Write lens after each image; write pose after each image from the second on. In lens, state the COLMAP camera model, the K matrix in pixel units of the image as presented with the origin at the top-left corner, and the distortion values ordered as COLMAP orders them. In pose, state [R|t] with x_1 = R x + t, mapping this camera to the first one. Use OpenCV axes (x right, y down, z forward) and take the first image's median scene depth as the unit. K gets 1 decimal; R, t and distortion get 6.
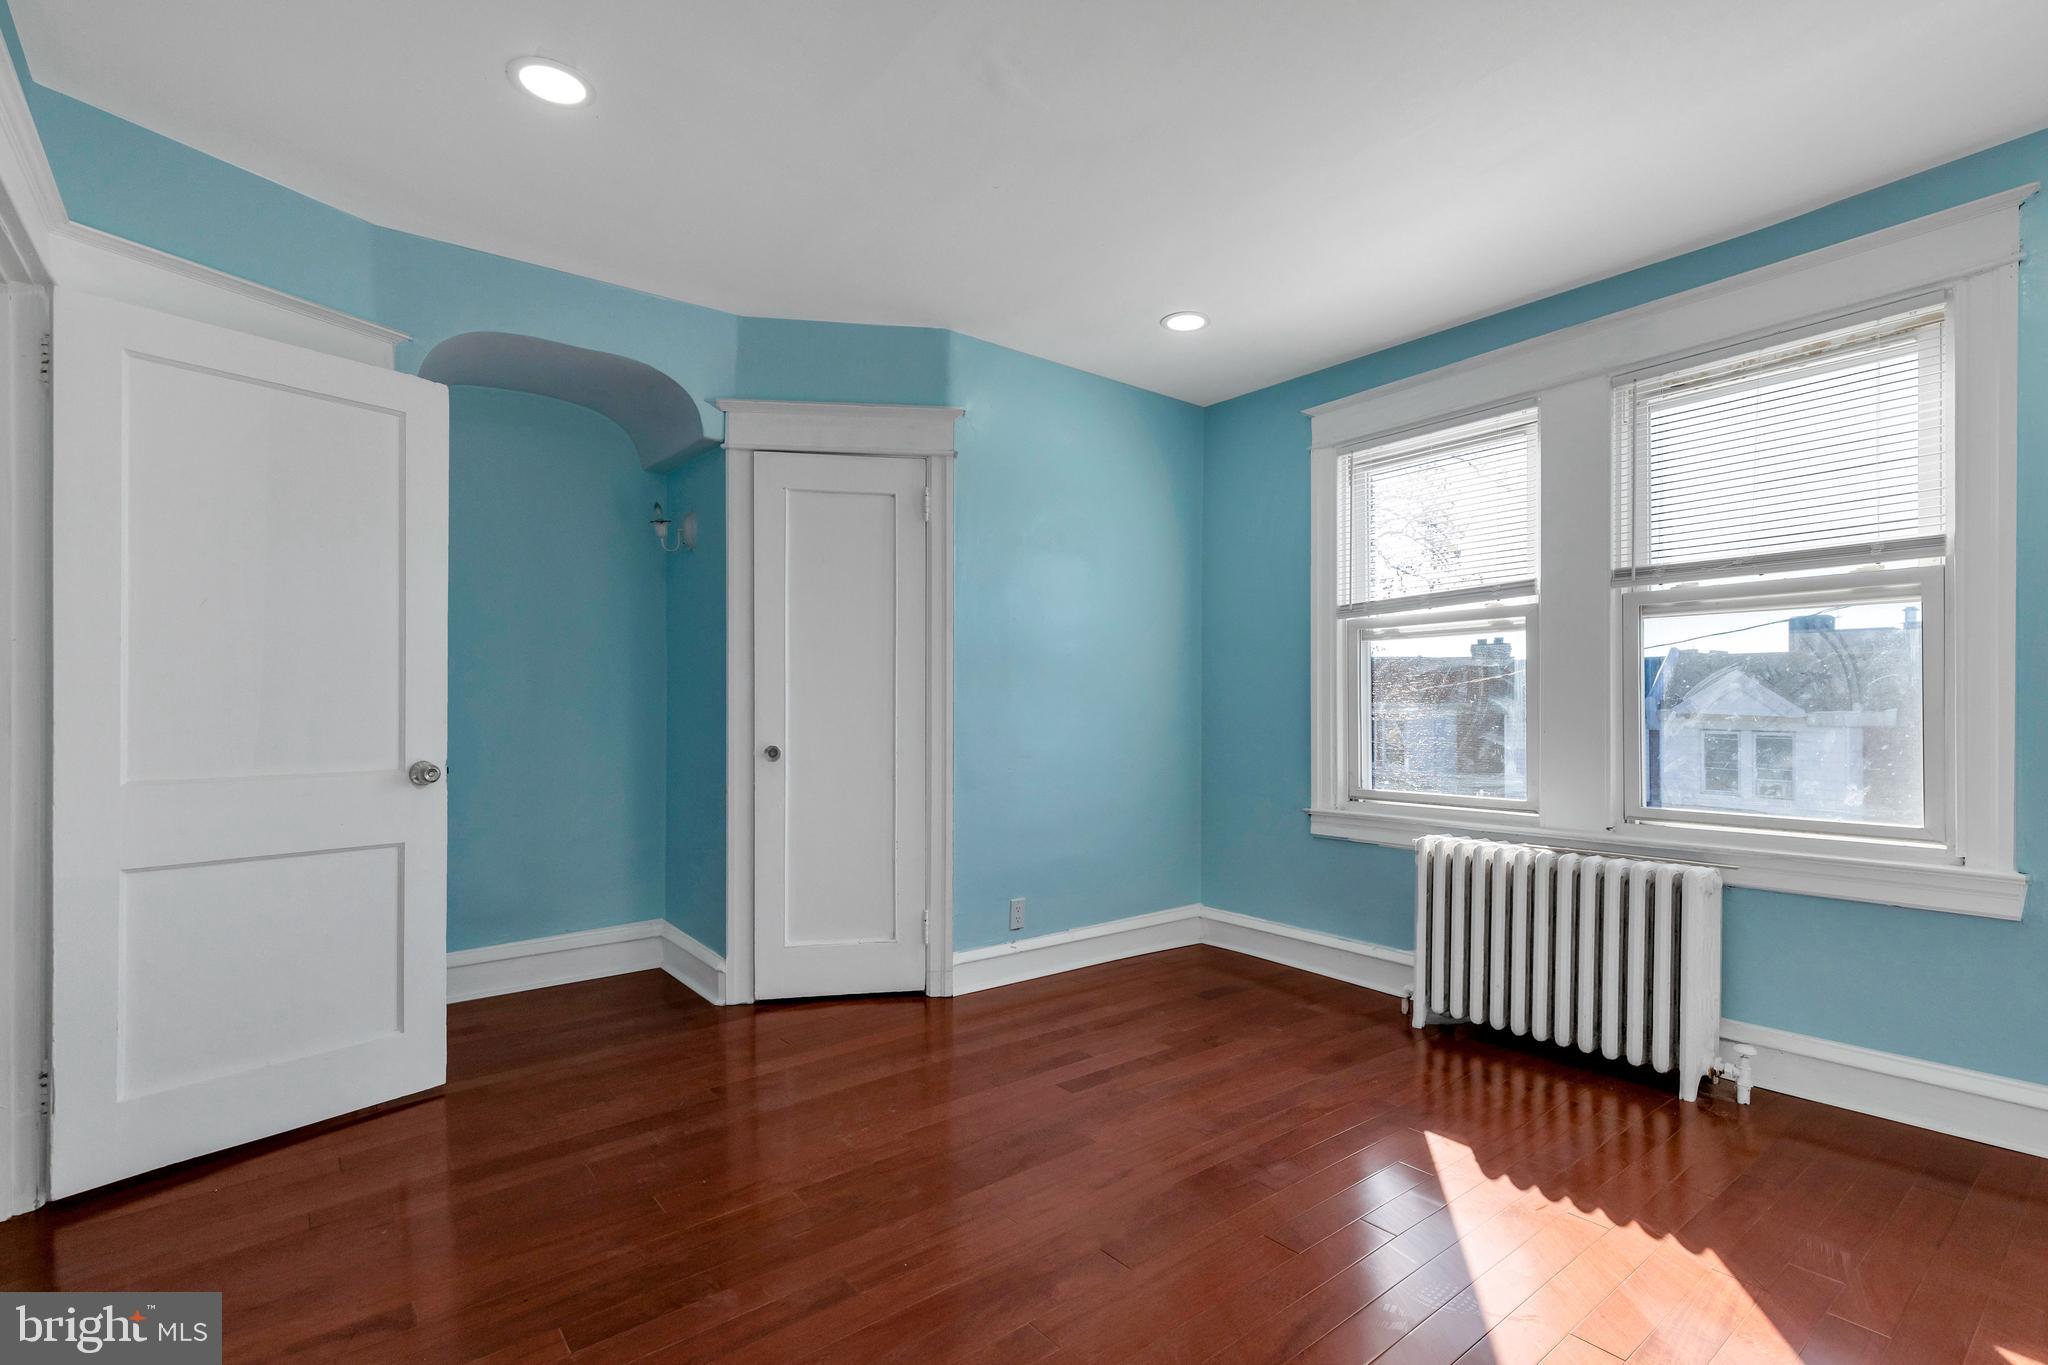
lens RADIAL K [[946.0, 0, 1030.7], [0, 946.0, 697.7], [0, 0, 1]] dist [0.004529, -0.000206]
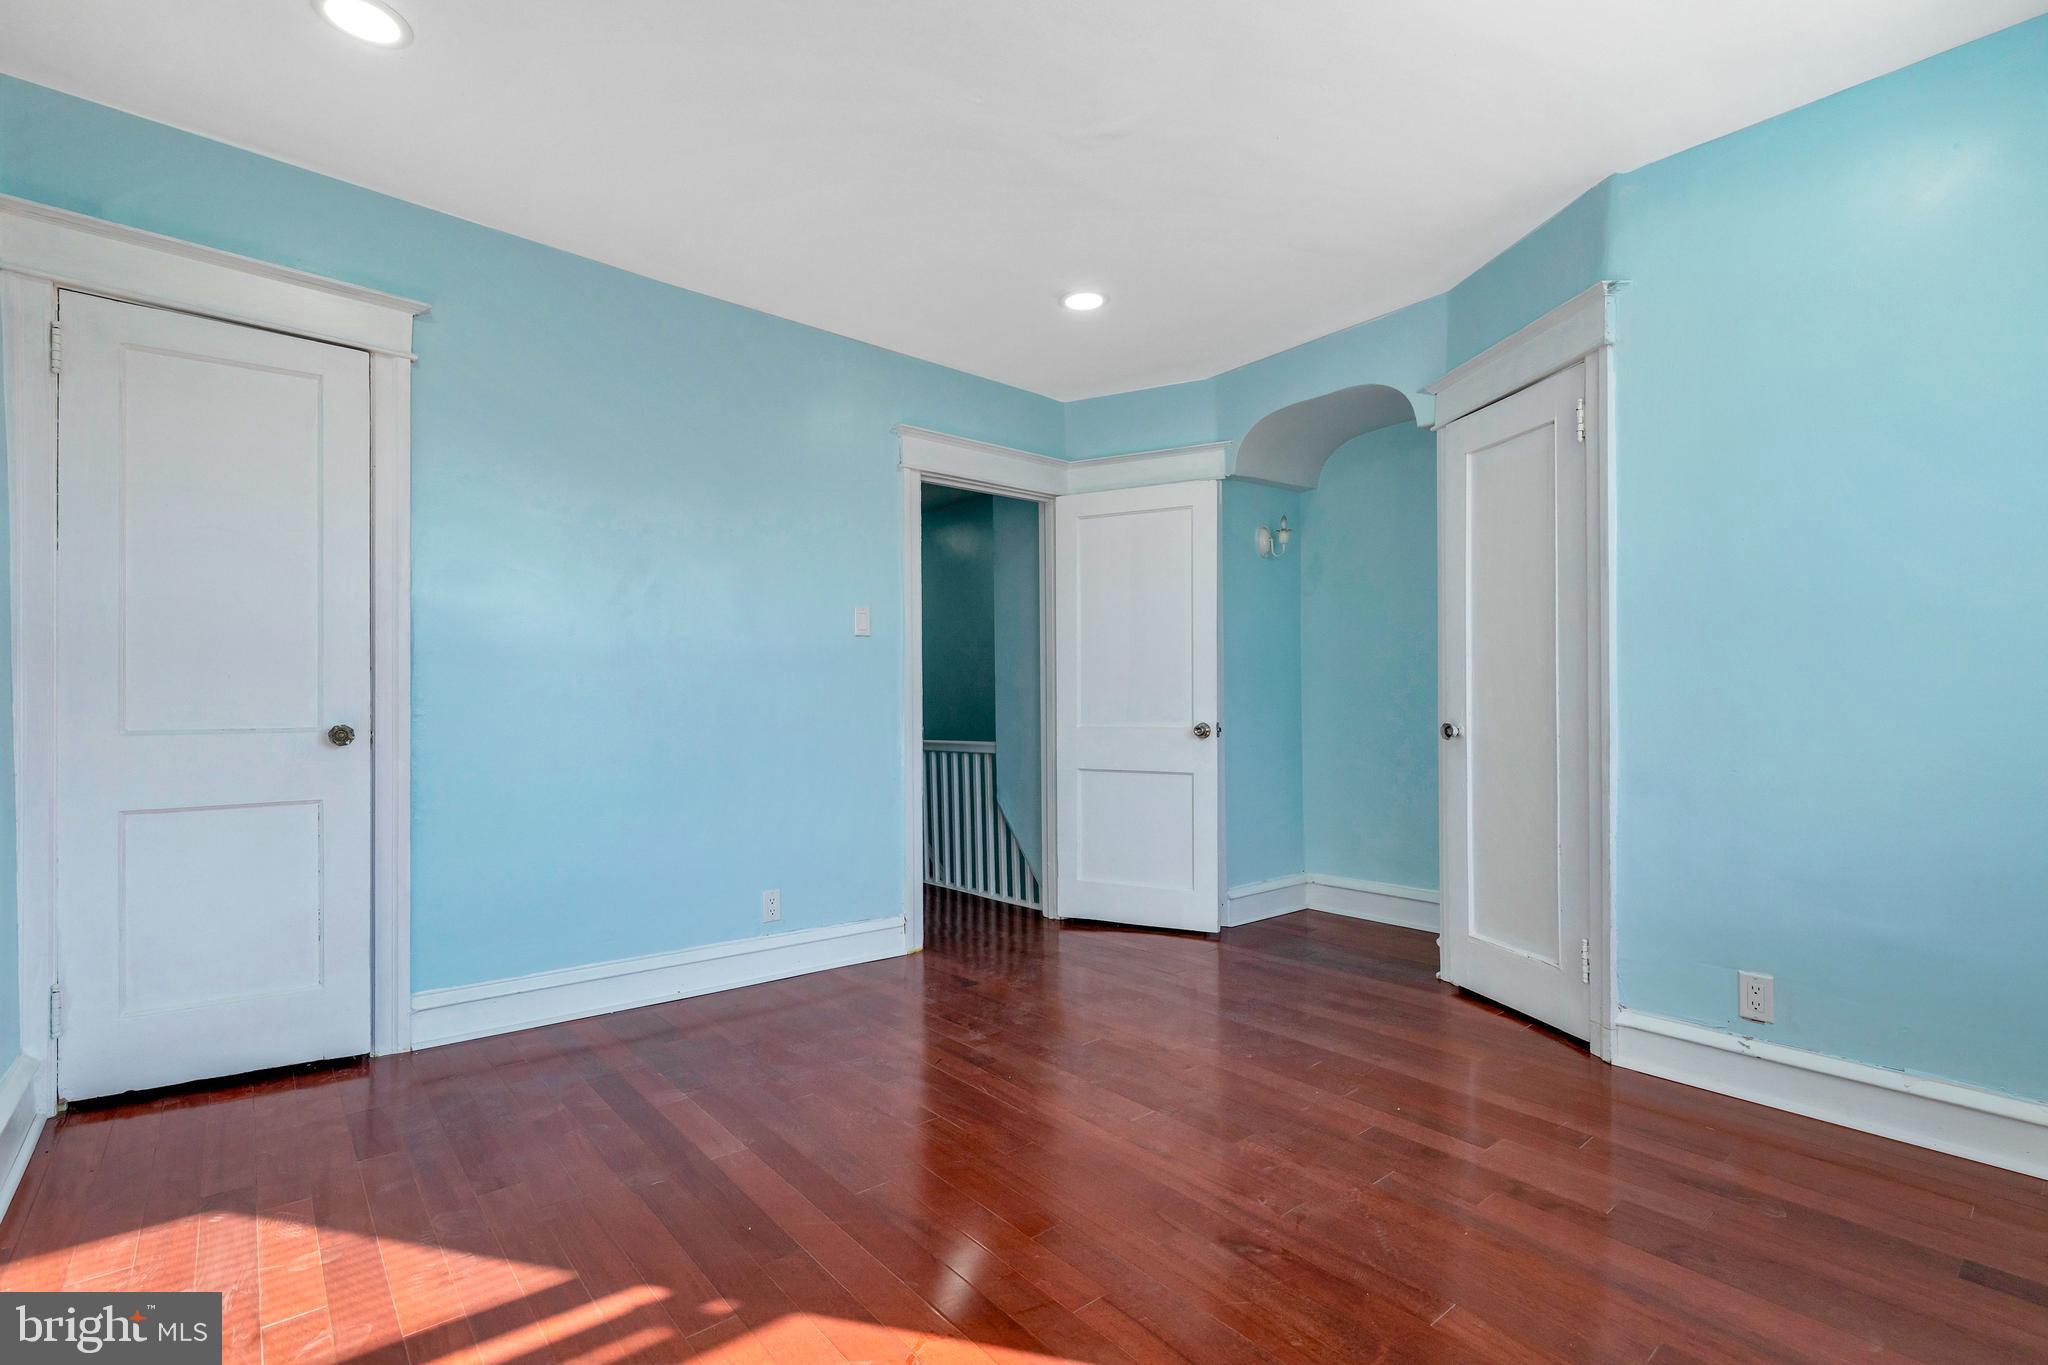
lens RADIAL K [[946.0, 0, 1018.7], [0, 946.0, 702.1], [0, 0, 1]] dist [0.004529, -0.000206]
pose [[0.016203, 0.001942, -0.999867, 0.735688], [0.013043, 0.999913, 0.002153, 0.022456], [0.999784, -0.013077, 0.016176, 0.576262]]
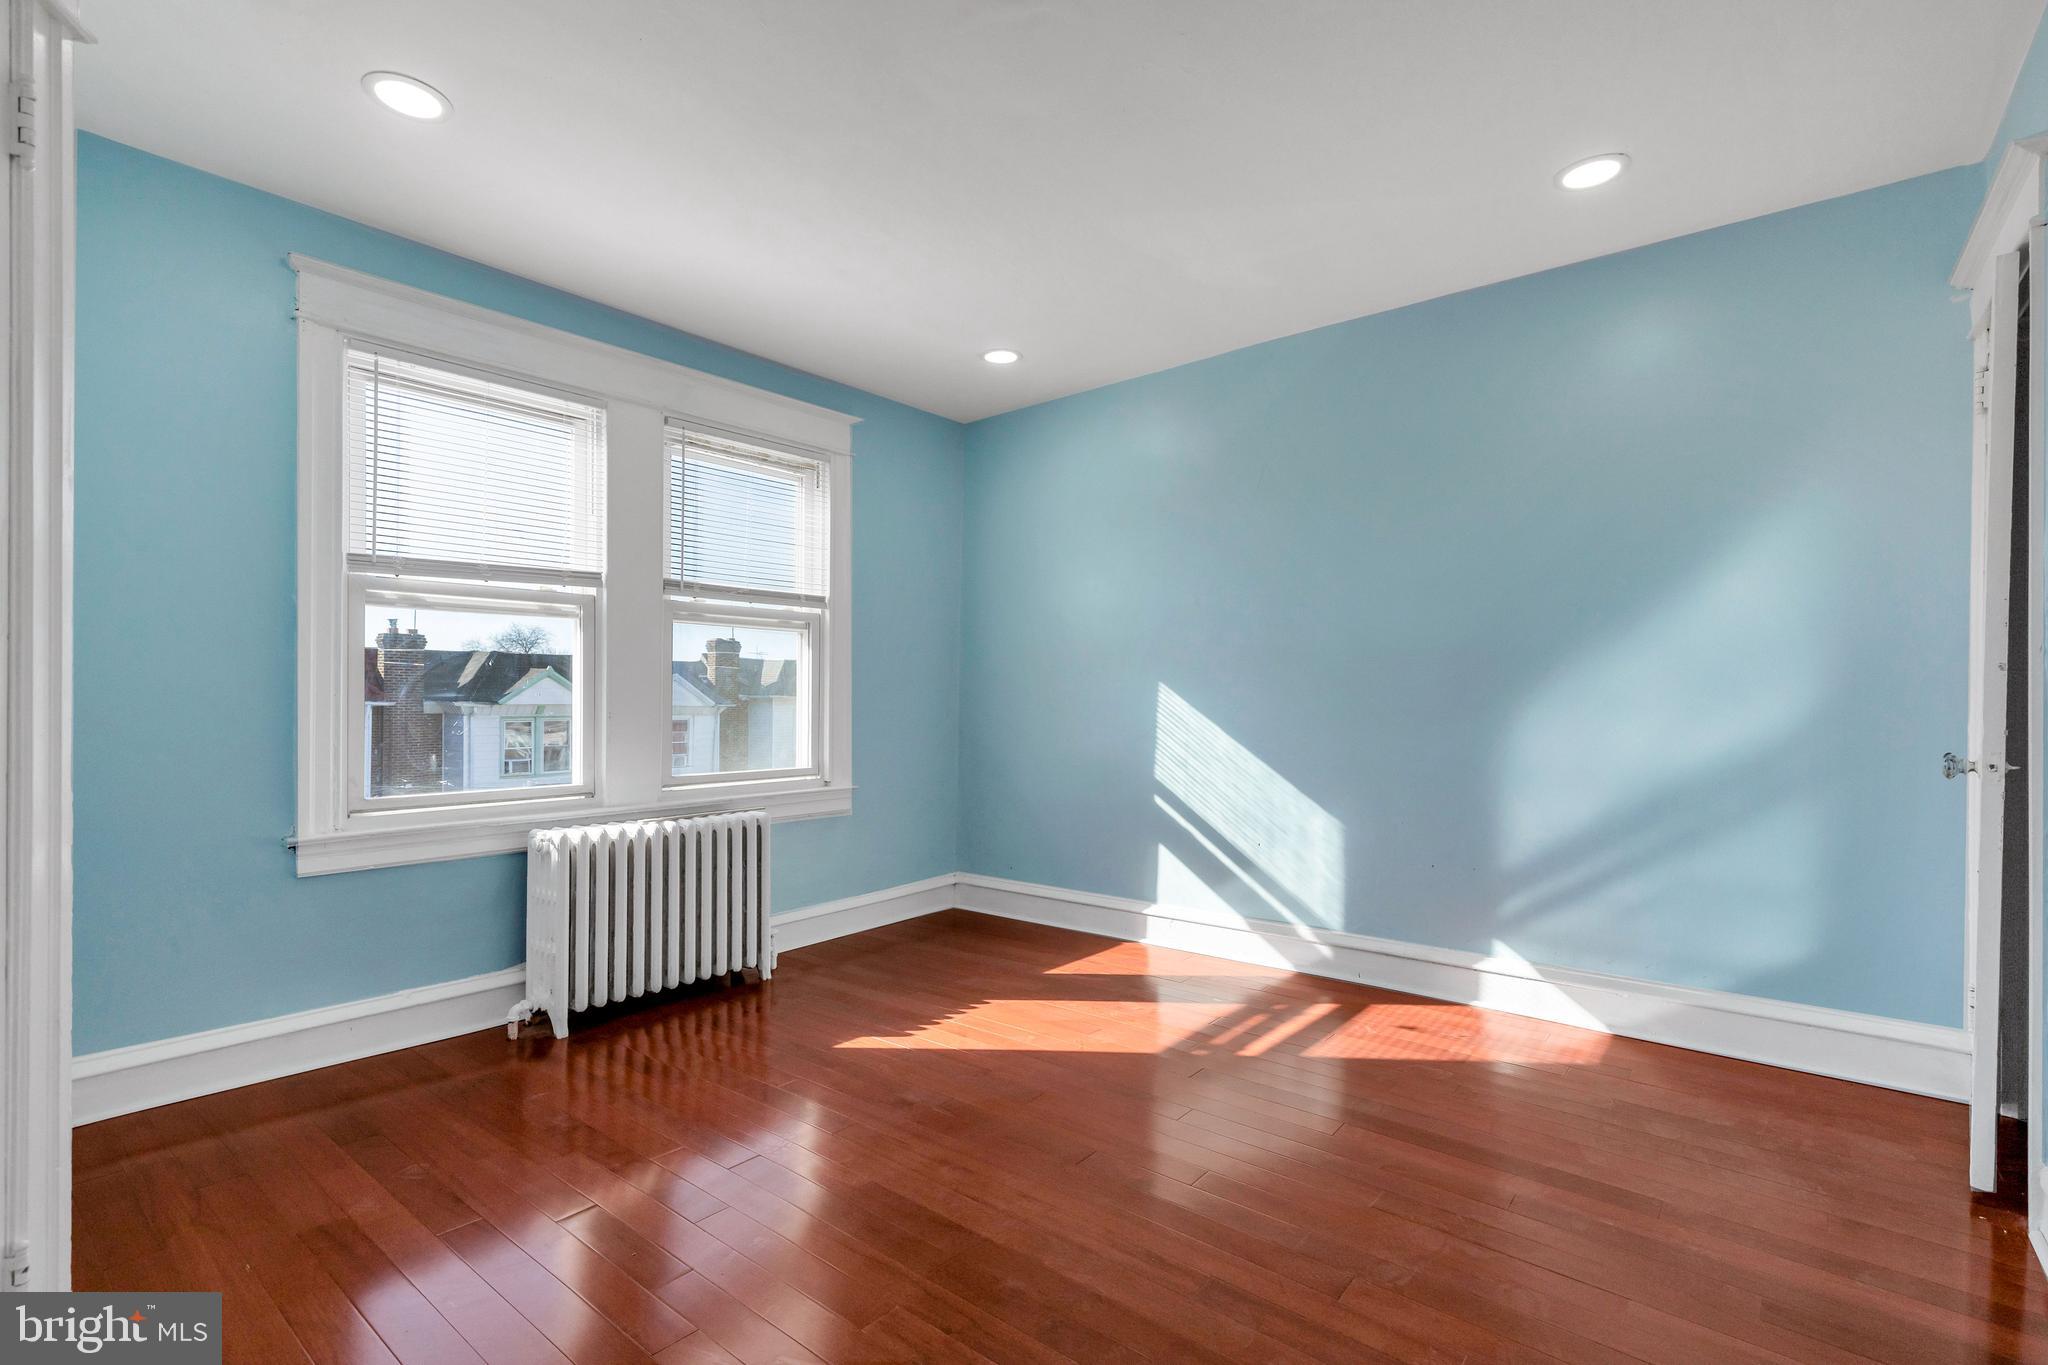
lens RADIAL K [[946.0, 0, 1038.6], [0, 946.0, 688.5], [0, 0, 1]] dist [0.004529, -0.000206]
pose [[-0.234522, 0.014754, 0.971999, -0.613174], [-0.013101, 0.999746, -0.018336, 0.017369], [-0.972023, -0.017034, -0.234269, 0.781154]]
